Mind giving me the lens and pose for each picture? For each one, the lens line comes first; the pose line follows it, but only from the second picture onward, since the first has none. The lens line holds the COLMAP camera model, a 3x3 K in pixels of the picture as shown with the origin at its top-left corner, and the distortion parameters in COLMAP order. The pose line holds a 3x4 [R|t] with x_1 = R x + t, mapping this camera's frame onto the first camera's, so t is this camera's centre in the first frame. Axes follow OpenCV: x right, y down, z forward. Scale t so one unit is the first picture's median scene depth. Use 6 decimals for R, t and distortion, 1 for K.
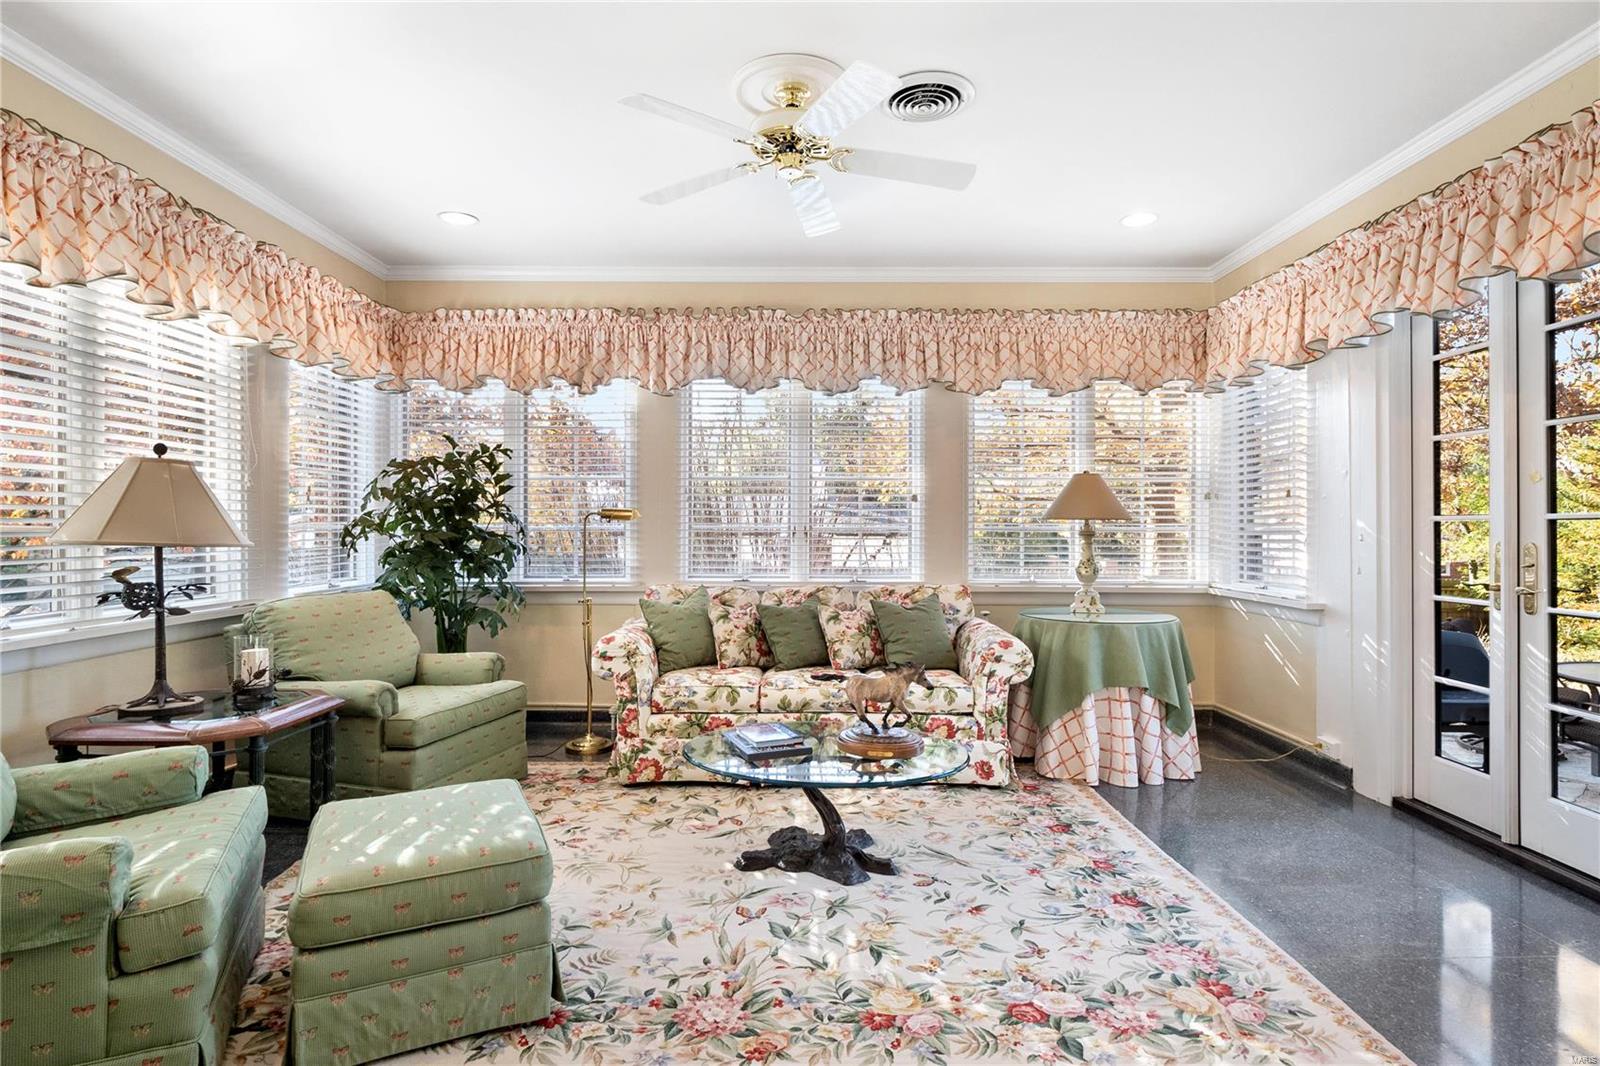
lens RADIAL K [[832.9, 0, 798.1], [0, 832.9, 525.6], [0, 0, 1]] dist [-0.004071, -0.000716]
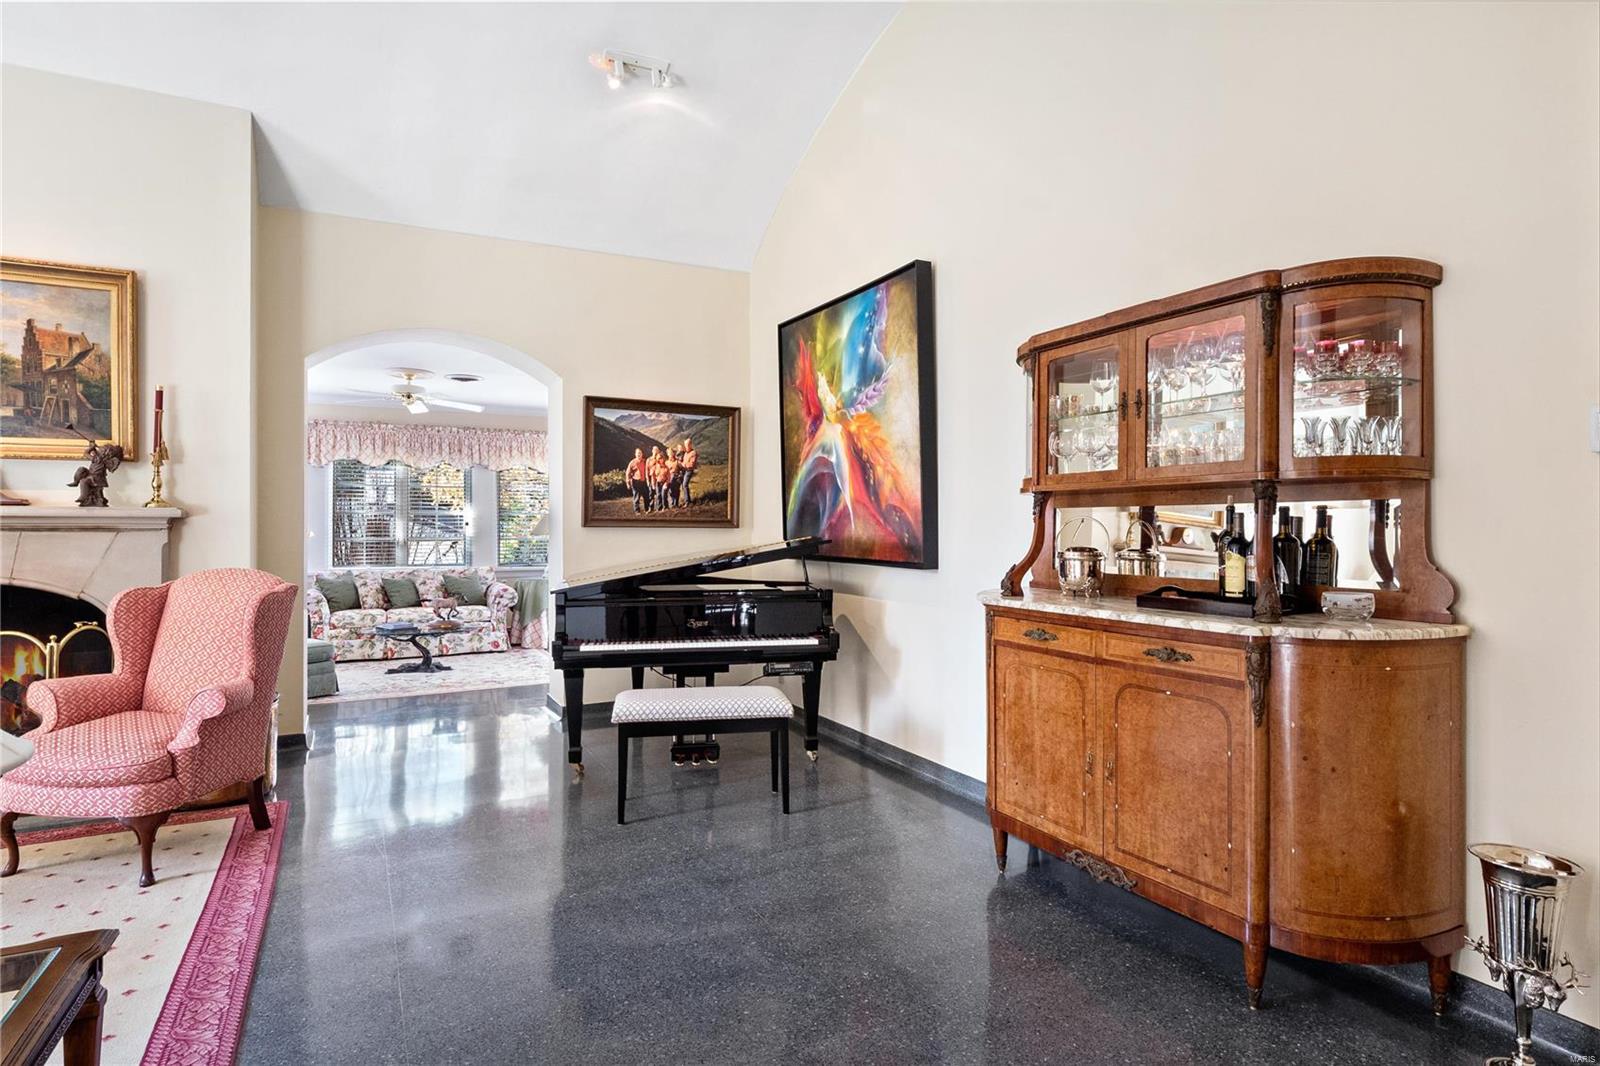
lens RADIAL K [[832.9, 0, 795.7], [0, 832.9, 527.5], [0, 0, 1]] dist [-0.004071, -0.000716]
pose [[0.884454, -0.001940, 0.466623, -0.106157], [0.002296, 0.999997, -0.000194, -0.026675], [-0.466621, 0.001243, 0.884456, -1.295140]]
